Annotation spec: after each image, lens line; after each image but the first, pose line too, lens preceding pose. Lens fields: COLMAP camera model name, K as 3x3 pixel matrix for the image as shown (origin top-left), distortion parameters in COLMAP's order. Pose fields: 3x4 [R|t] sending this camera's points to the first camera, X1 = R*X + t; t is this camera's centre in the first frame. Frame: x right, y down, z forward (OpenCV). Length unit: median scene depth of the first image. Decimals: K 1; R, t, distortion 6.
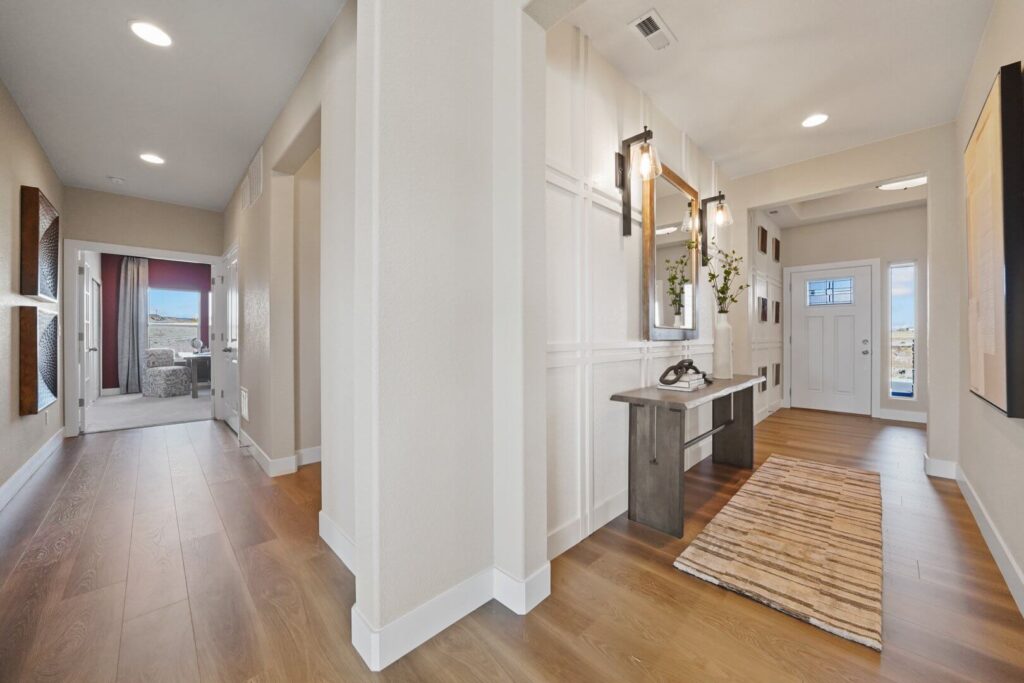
lens RADIAL K [[376.1, 0, 517.5], [0, 376.1, 335.1], [0, 0, 1]] dist [-0.013030, -0.000051]
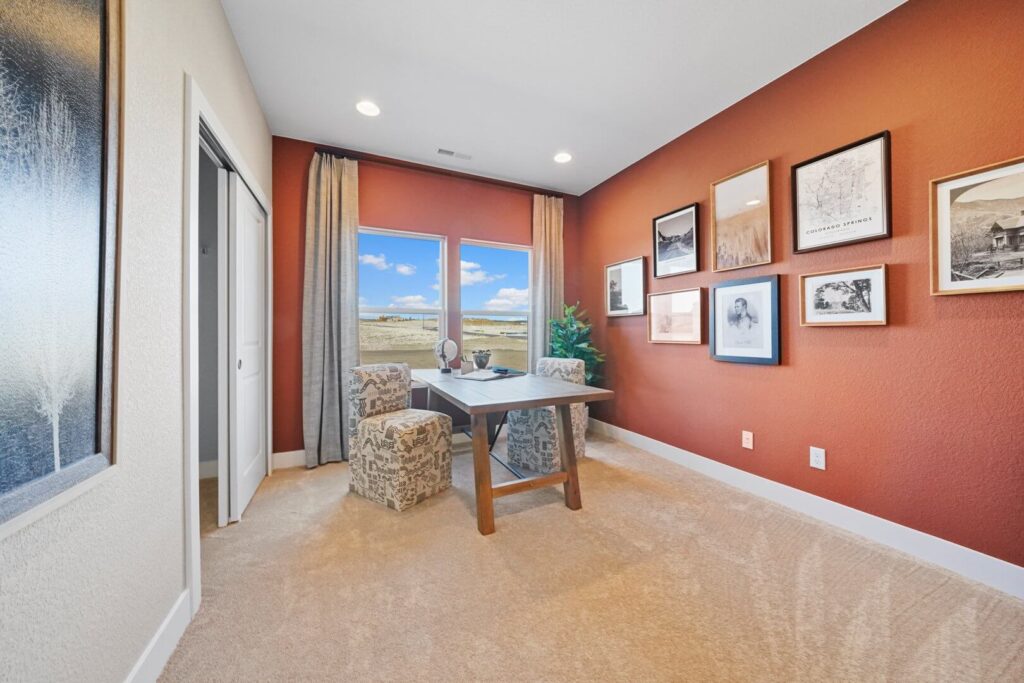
lens RADIAL K [[359.4, 0, 514.6], [0, 359.4, 334.9], [0, 0, 1]] dist [-0.016224, 0.001068]
pose [[0.943164, 0.006151, -0.332270, -0.711003], [-0.005645, 0.999981, 0.002489, 0.005196], [0.332279, -0.000472, 0.943181, 0.693184]]
